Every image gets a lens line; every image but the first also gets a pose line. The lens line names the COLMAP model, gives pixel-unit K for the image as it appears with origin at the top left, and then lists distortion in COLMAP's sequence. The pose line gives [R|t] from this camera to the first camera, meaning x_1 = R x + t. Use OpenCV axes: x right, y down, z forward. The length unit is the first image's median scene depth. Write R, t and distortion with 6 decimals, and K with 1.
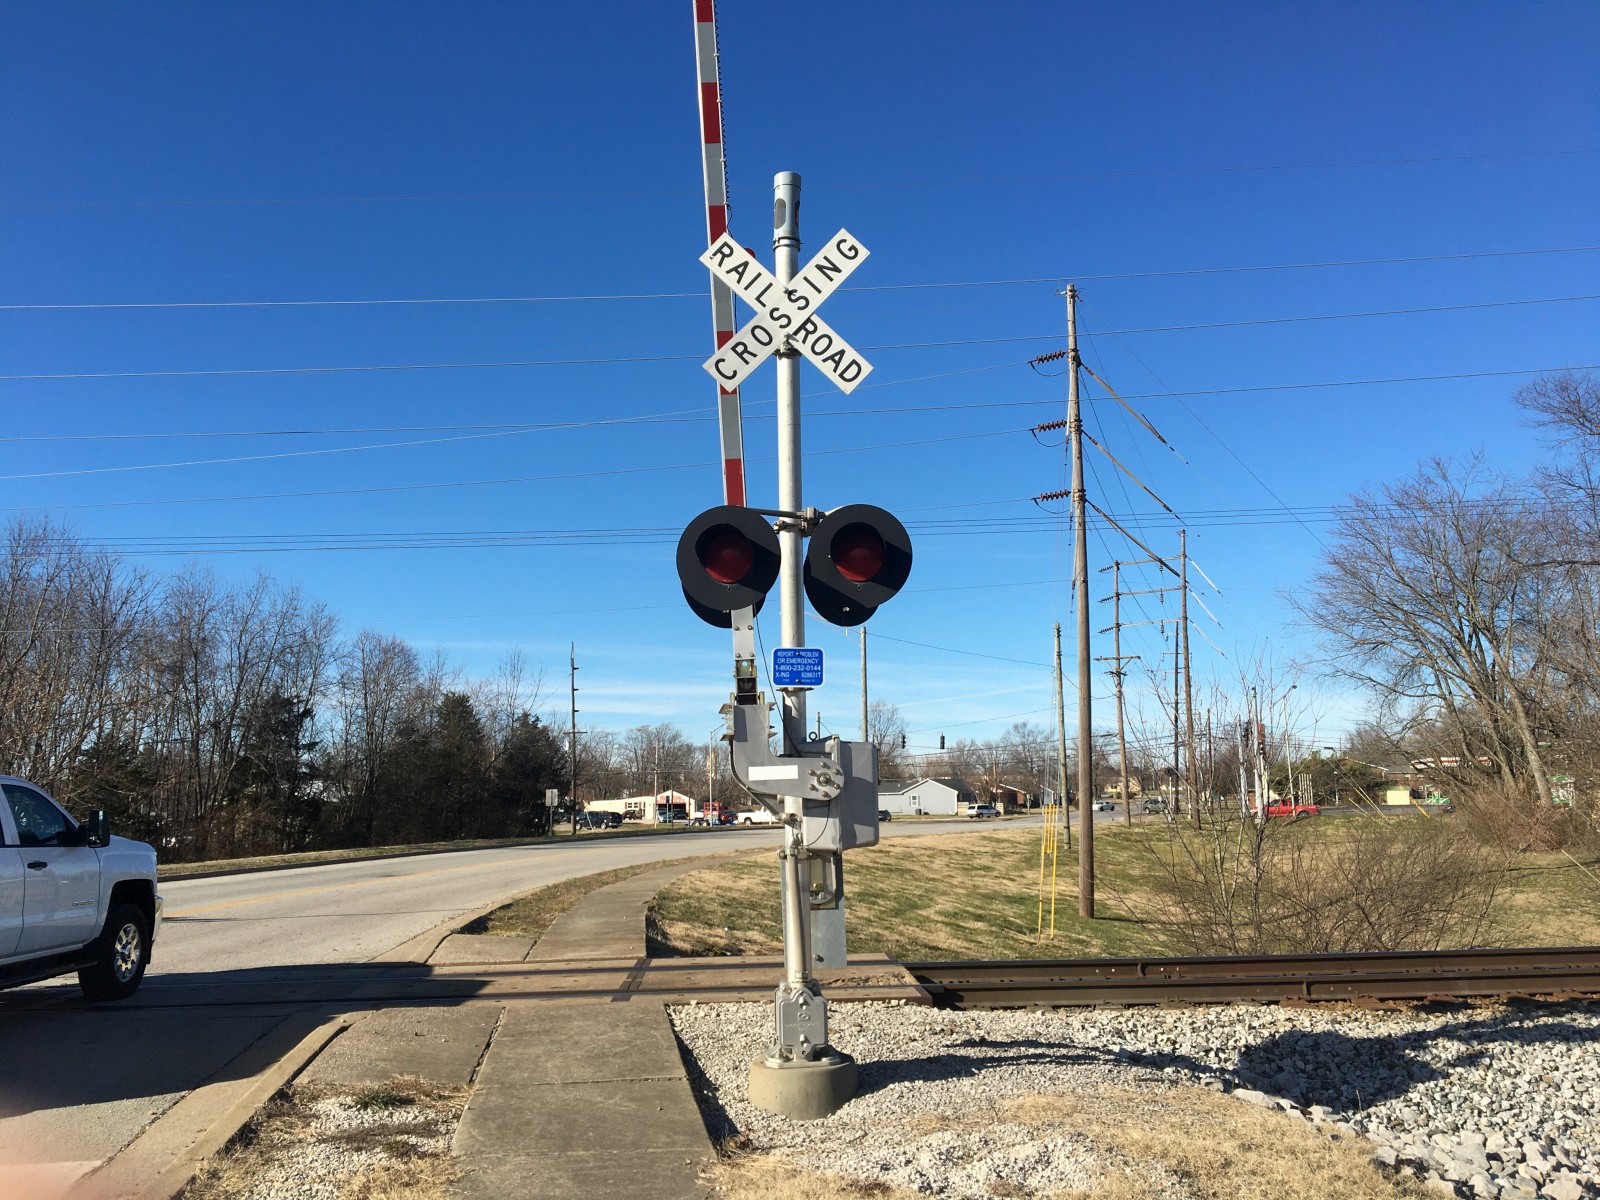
lens RADIAL K [[1344.4, 0, 792.2], [0, 1344.4, 588.1], [0, 0, 1]] dist [0.079154, -0.109221]
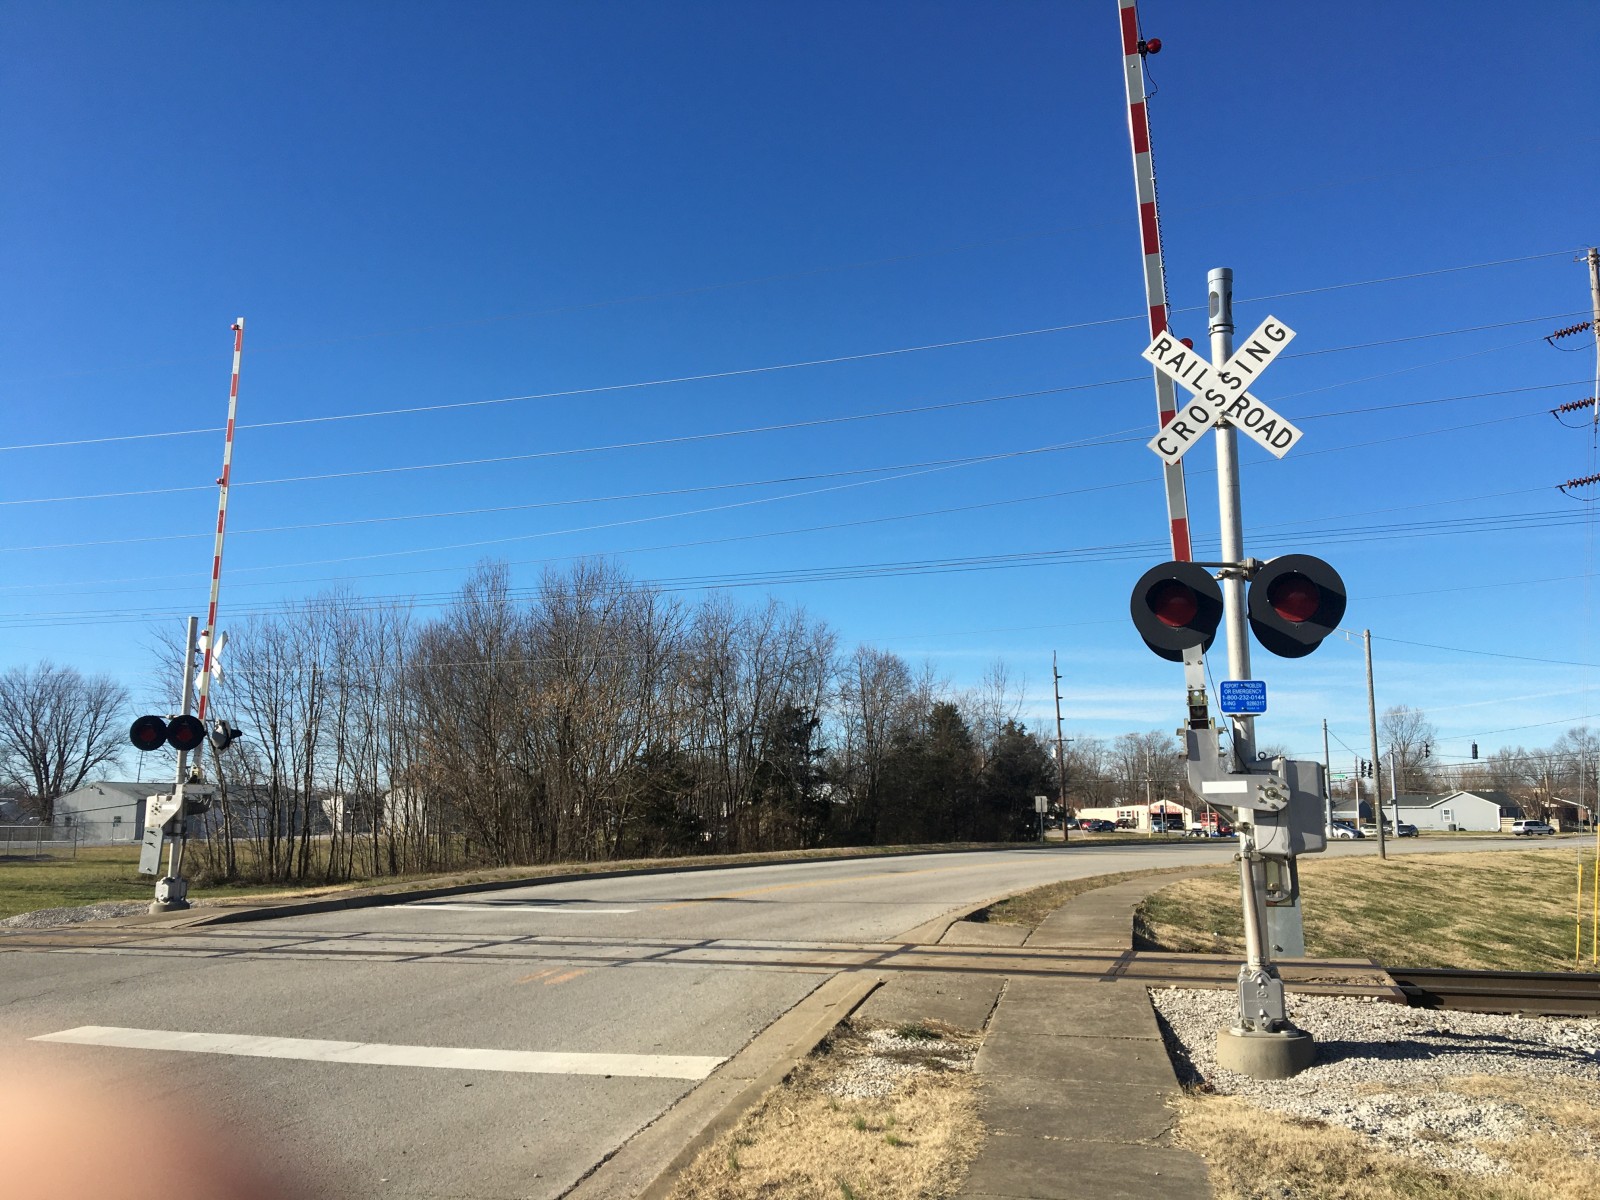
lens RADIAL K [[1344.4, 0, 765.3], [0, 1344.4, 602.8], [0, 0, 1]] dist [0.079154, -0.109221]
pose [[0.930632, -0.040714, -0.363685, 0.043529], [0.042982, 0.999074, -0.001858, -0.033532], [0.363424, -0.013903, 0.931520, -0.215850]]
